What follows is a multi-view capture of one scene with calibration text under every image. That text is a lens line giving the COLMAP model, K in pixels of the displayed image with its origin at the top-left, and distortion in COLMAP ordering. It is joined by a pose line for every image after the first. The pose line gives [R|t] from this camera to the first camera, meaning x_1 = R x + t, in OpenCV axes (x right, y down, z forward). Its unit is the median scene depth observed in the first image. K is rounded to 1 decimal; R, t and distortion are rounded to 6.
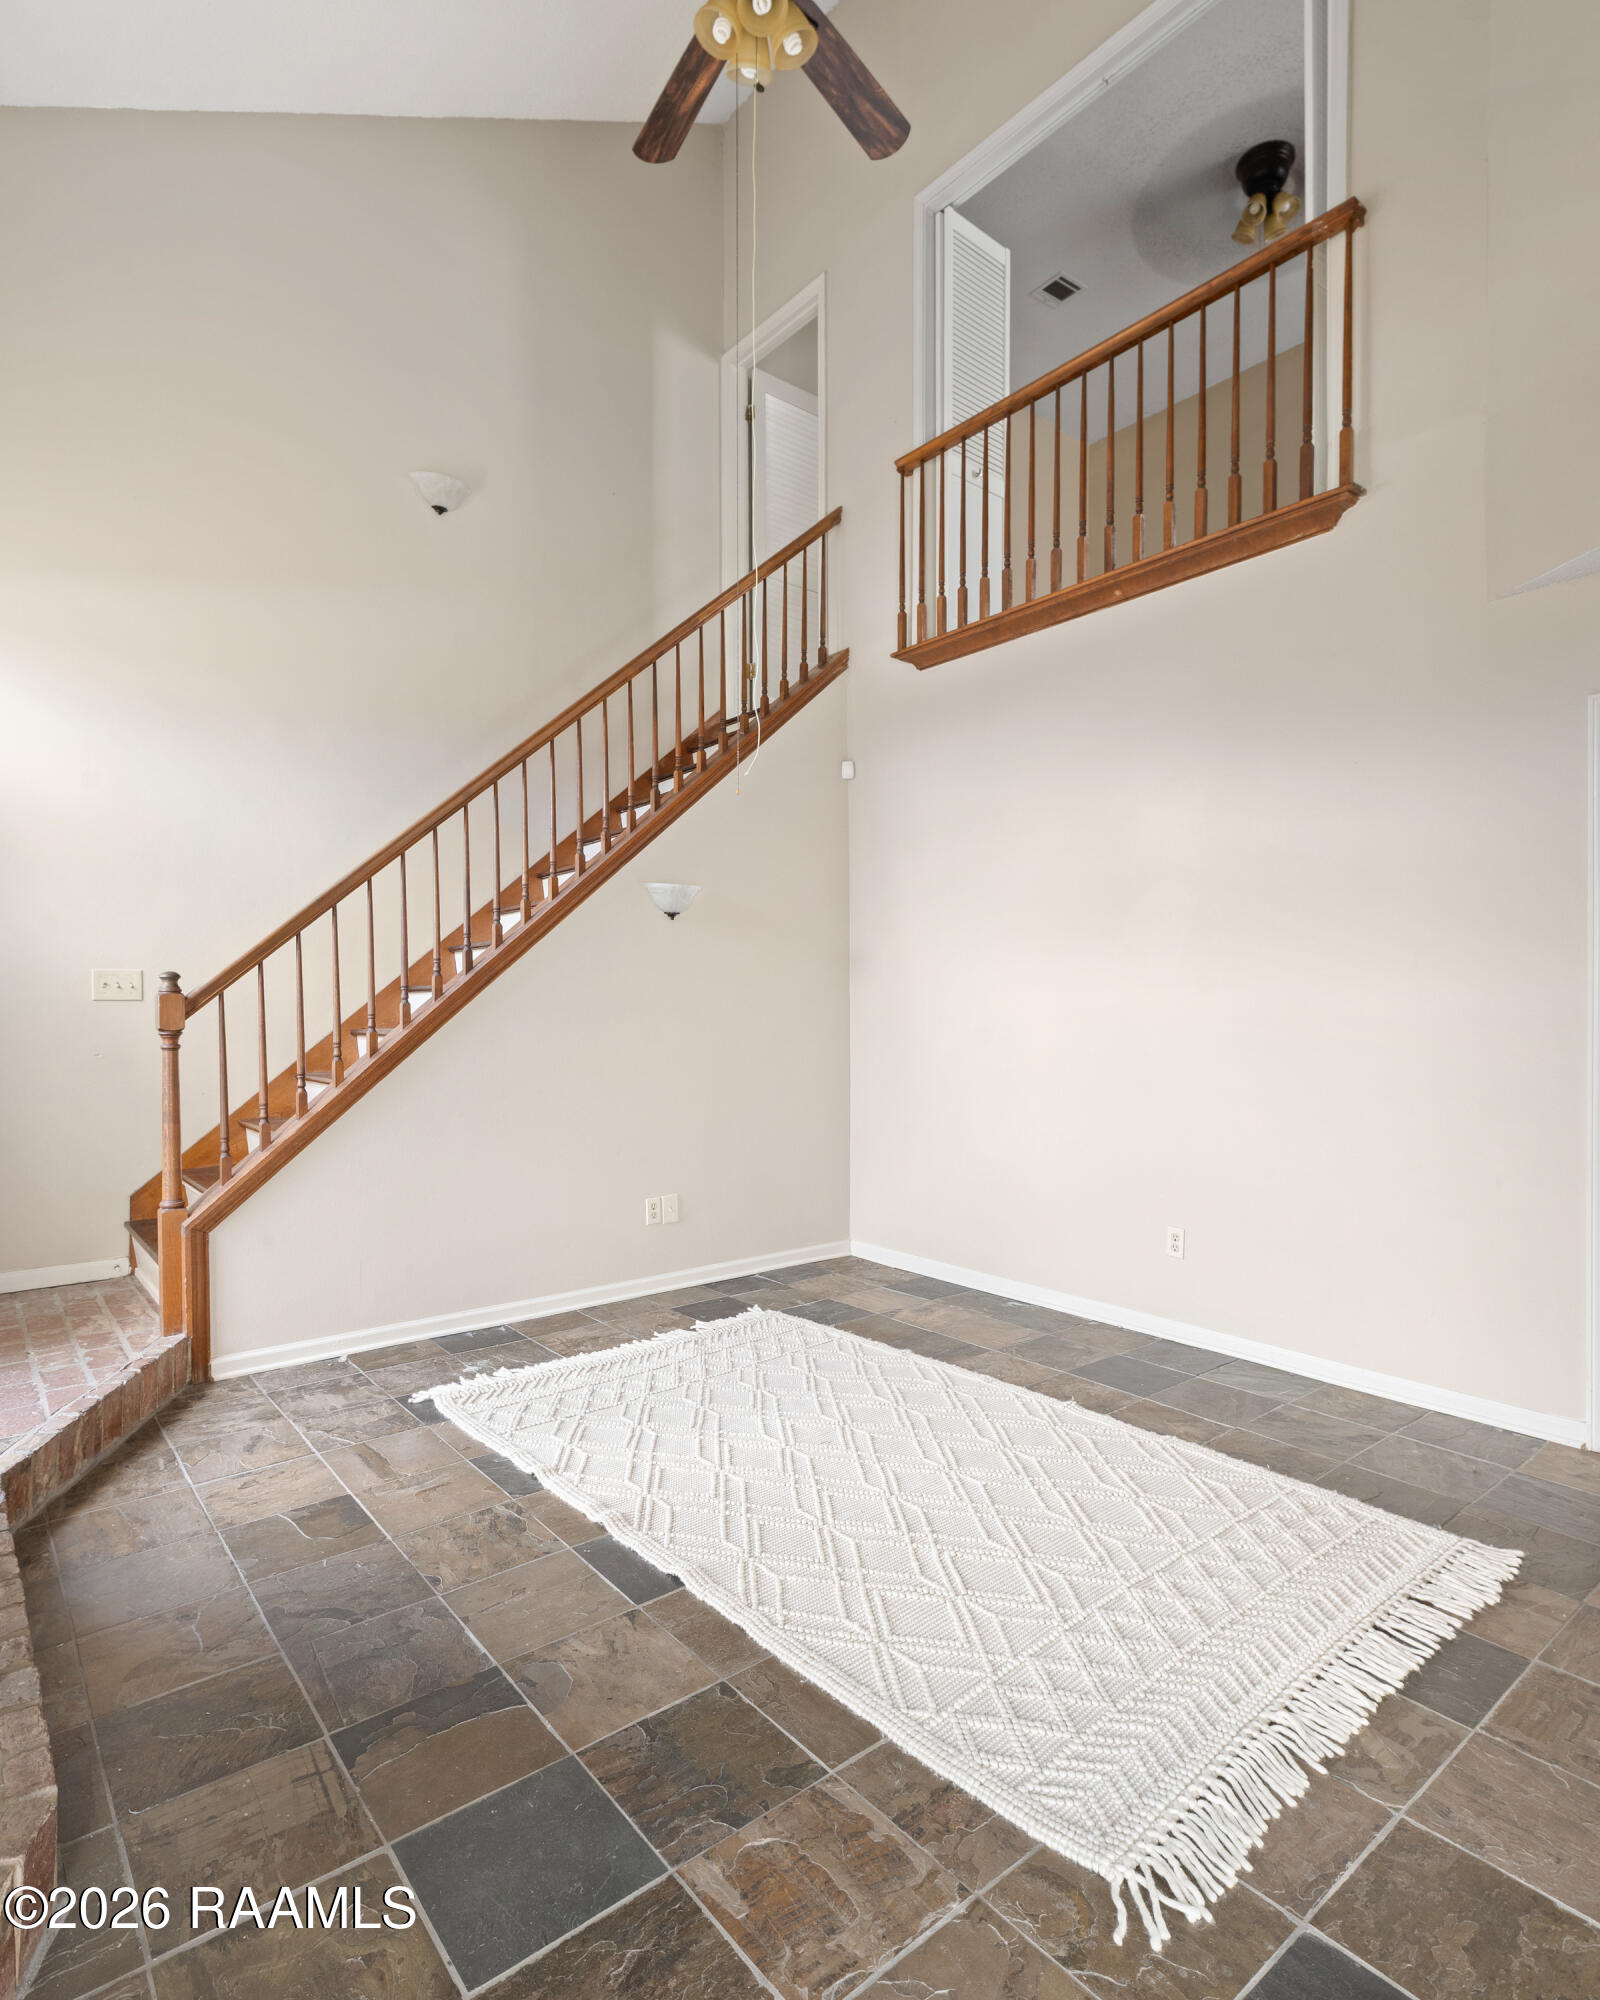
lens RADIAL K [[1056.4, 0, 797.2], [0, 1056.4, 1014.0], [0, 0, 1]] dist [-0.000278, 0.000835]
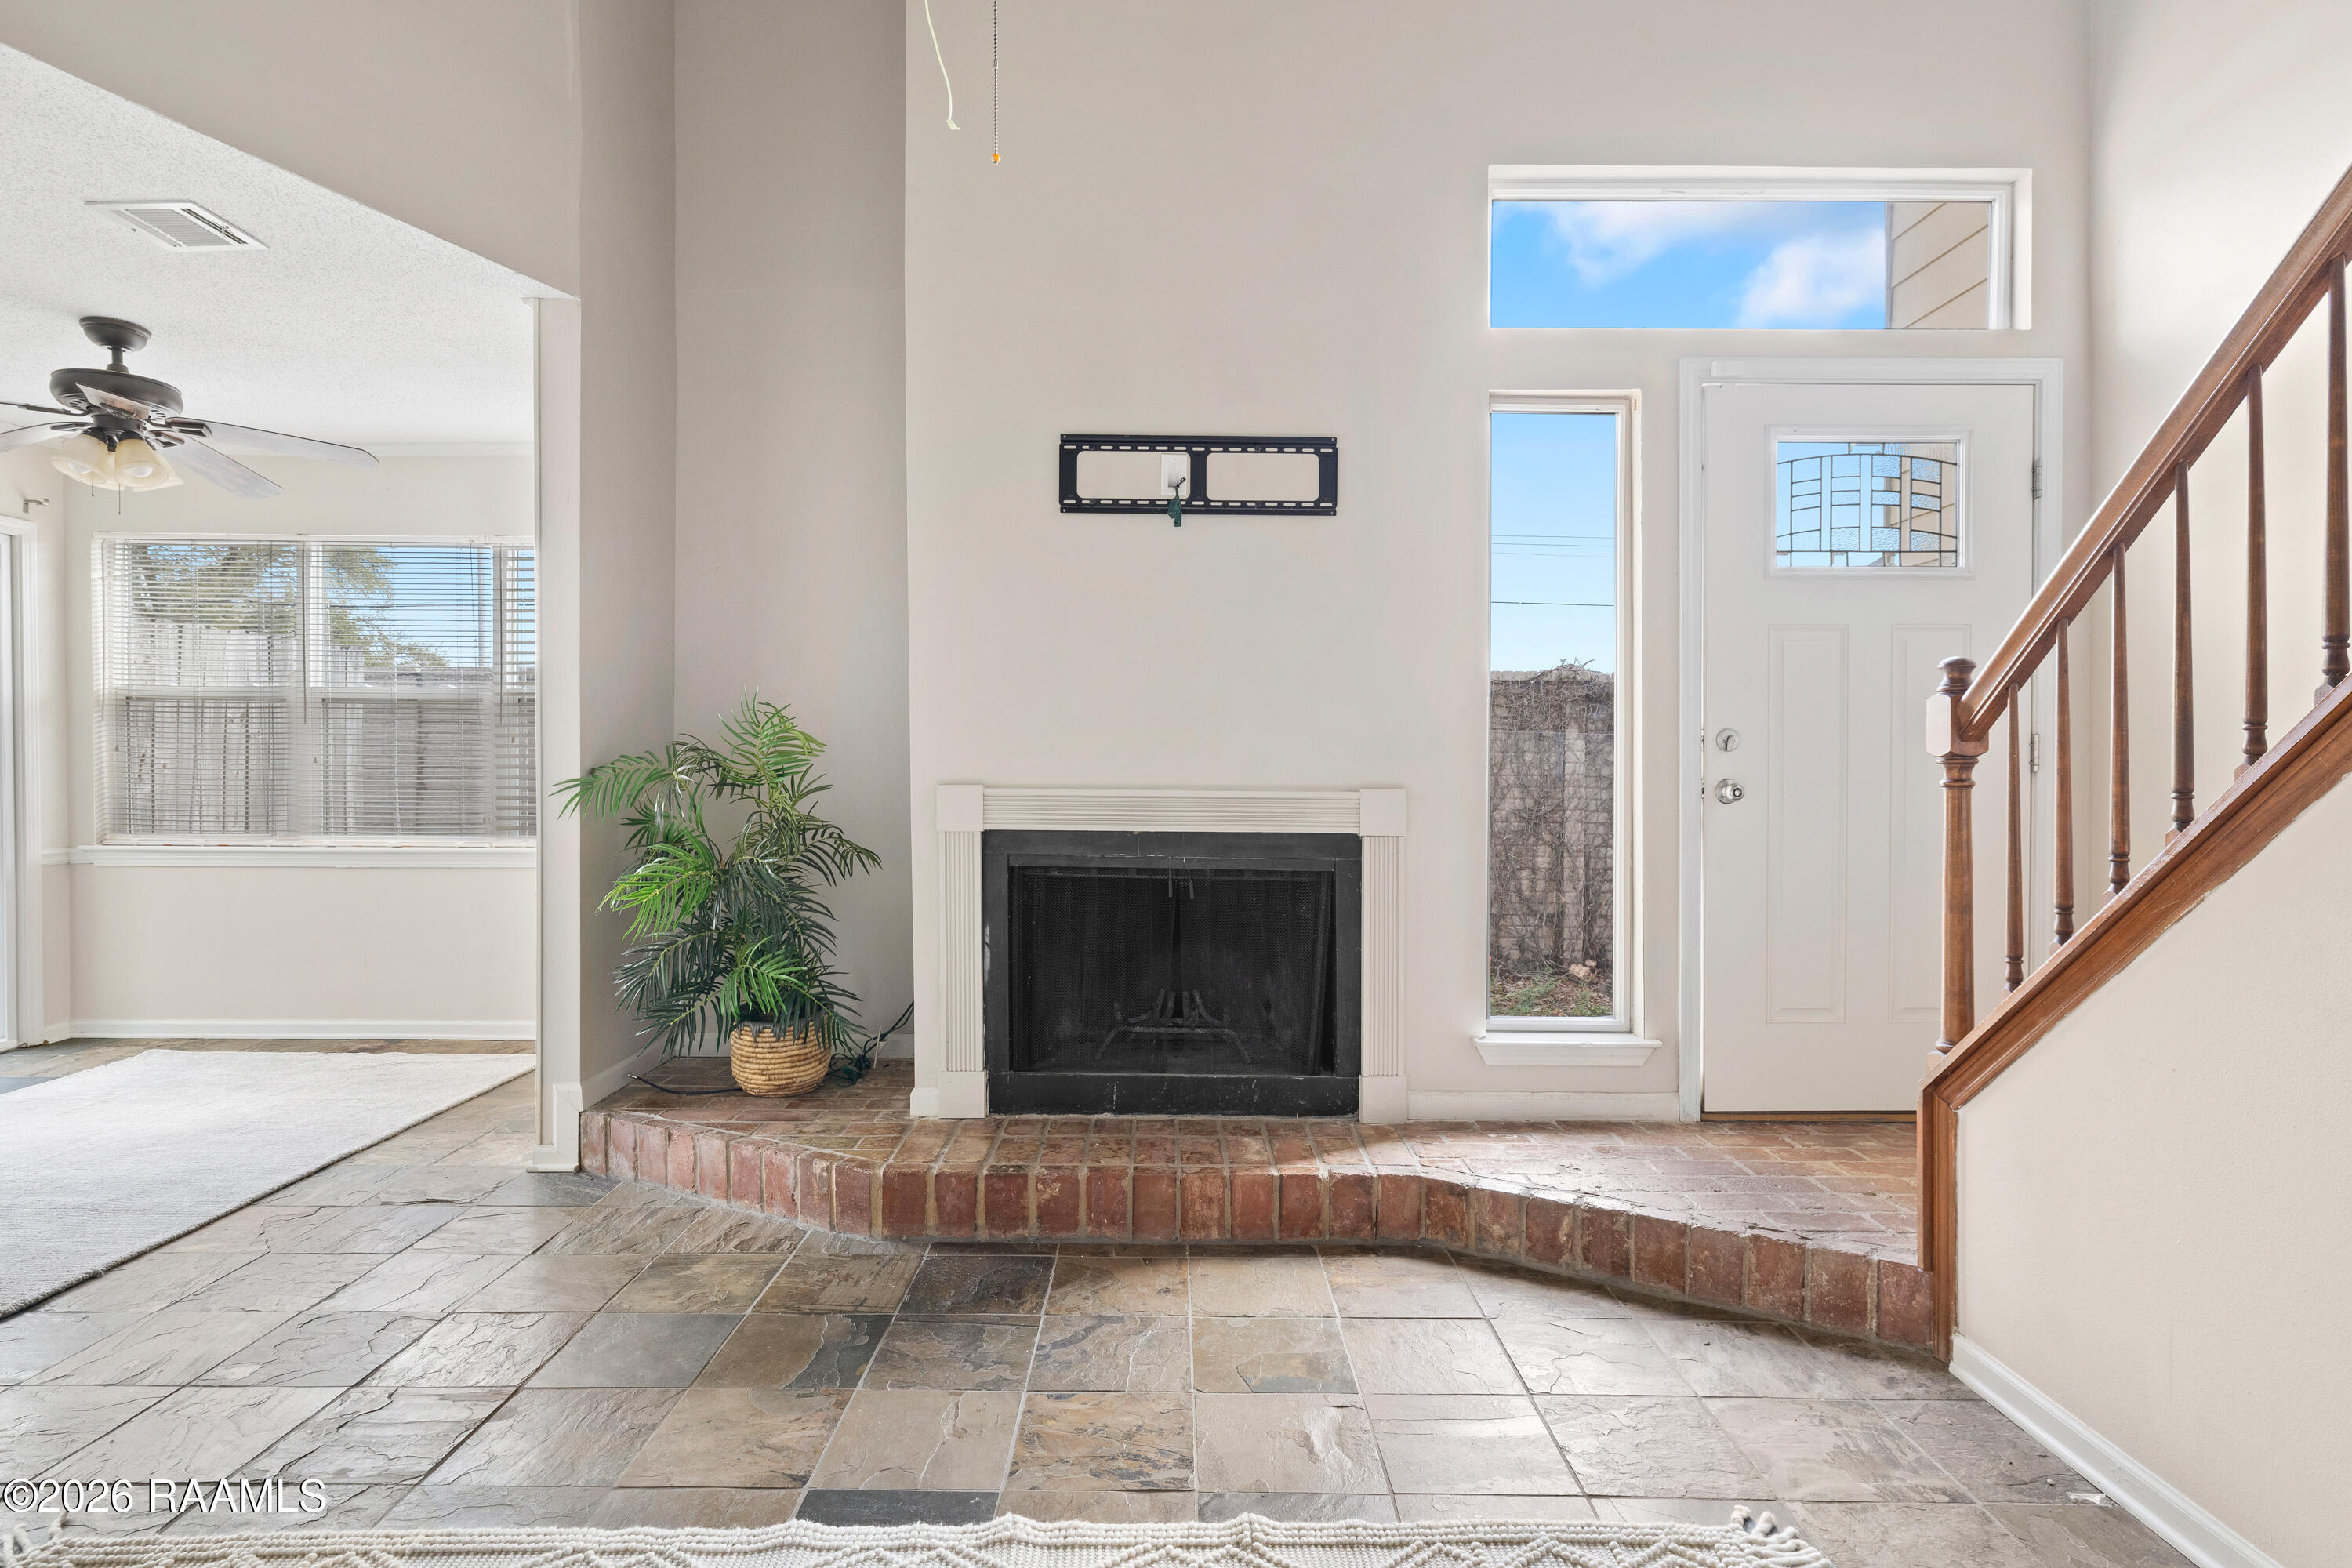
lens RADIAL K [[1220.6, 0, 1168.0], [0, 1220.6, 778.5], [0, 0, 1]] dist [0.006570, 0.001679]
pose [[-0.637612, 0.010028, -0.770292, 0.248908], [-0.007443, 0.999788, 0.019177, 0.019897], [0.770322, 0.017960, -0.637402, 1.213722]]
